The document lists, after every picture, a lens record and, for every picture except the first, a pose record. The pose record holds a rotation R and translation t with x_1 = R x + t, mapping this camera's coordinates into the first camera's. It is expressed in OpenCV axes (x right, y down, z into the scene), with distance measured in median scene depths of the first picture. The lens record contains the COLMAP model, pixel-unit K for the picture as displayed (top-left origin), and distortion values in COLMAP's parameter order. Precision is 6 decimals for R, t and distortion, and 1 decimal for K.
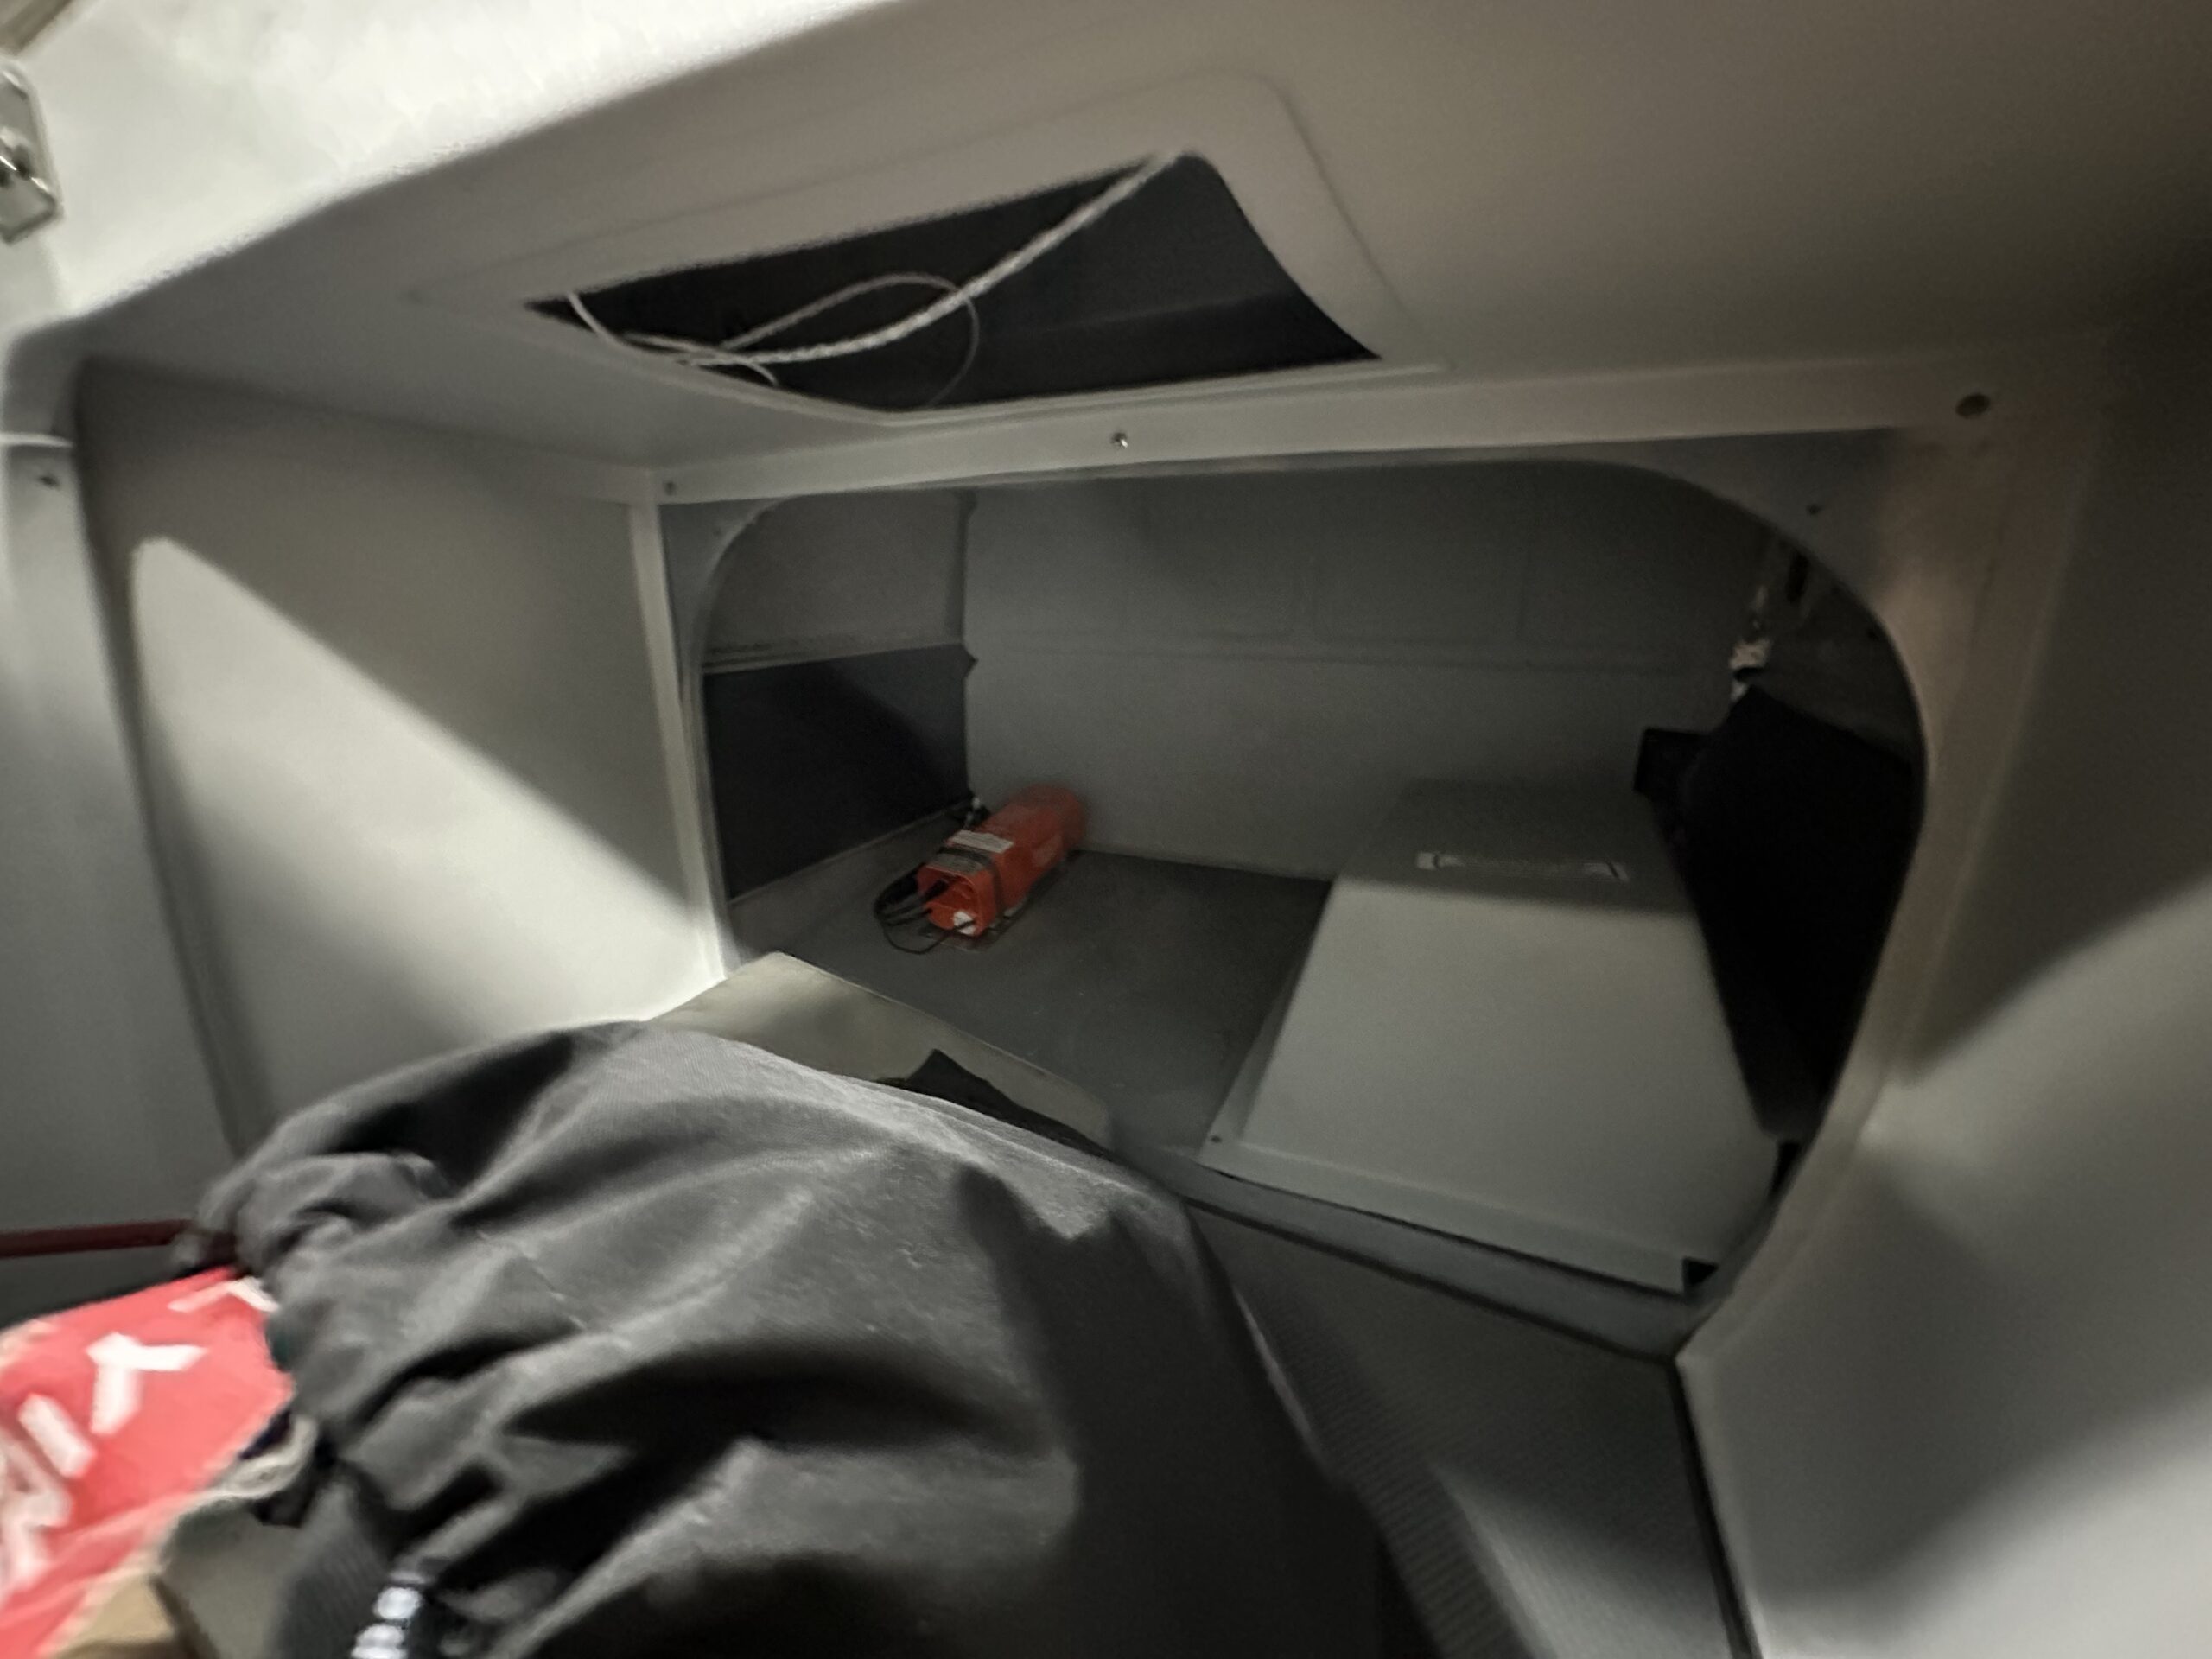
lens RADIAL K [[884.4, 0, 1102.7], [0, 884.4, 828.0], [0, 0, 1]] dist [-0.003417, 0.000276]
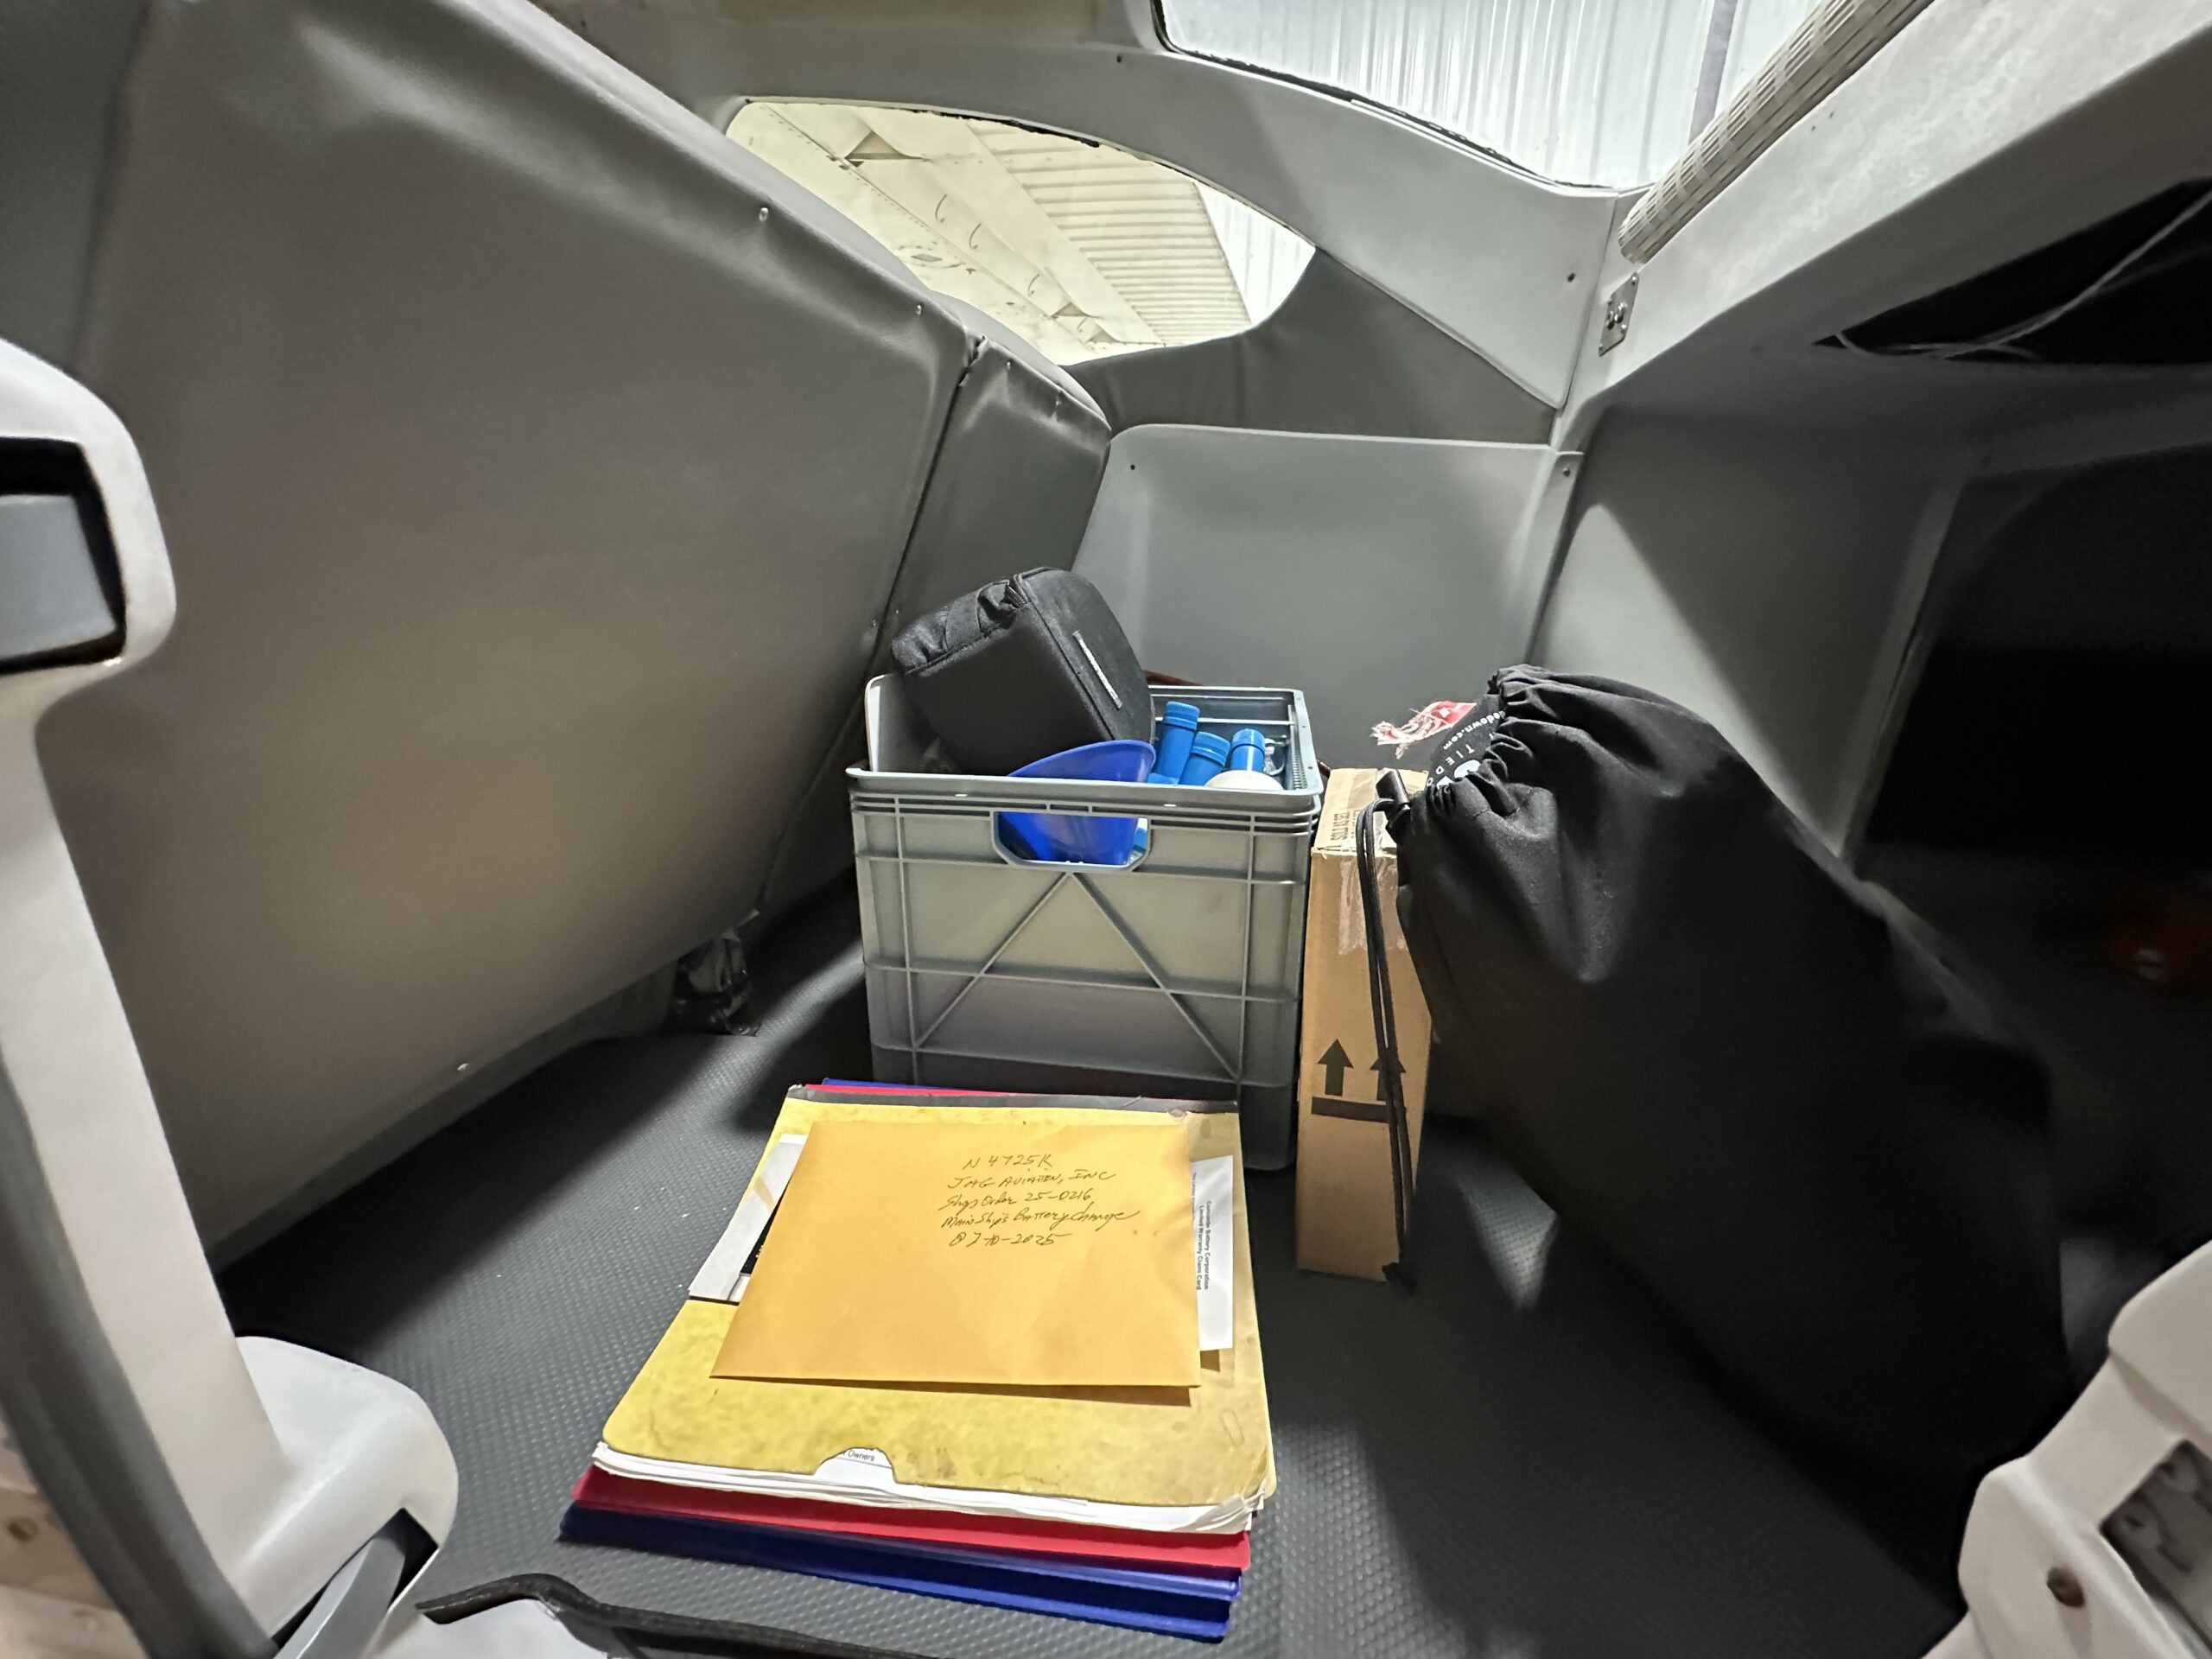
lens RADIAL K [[884.4, 0, 1102.7], [0, 884.4, 828.0], [0, 0, 1]] dist [-0.003417, 0.000276]
pose [[0.252863, 0.300854, -0.919536, 0.557283], [-0.332322, 0.919606, 0.209491, 0.245672], [0.908637, 0.252610, 0.332515, -0.385349]]
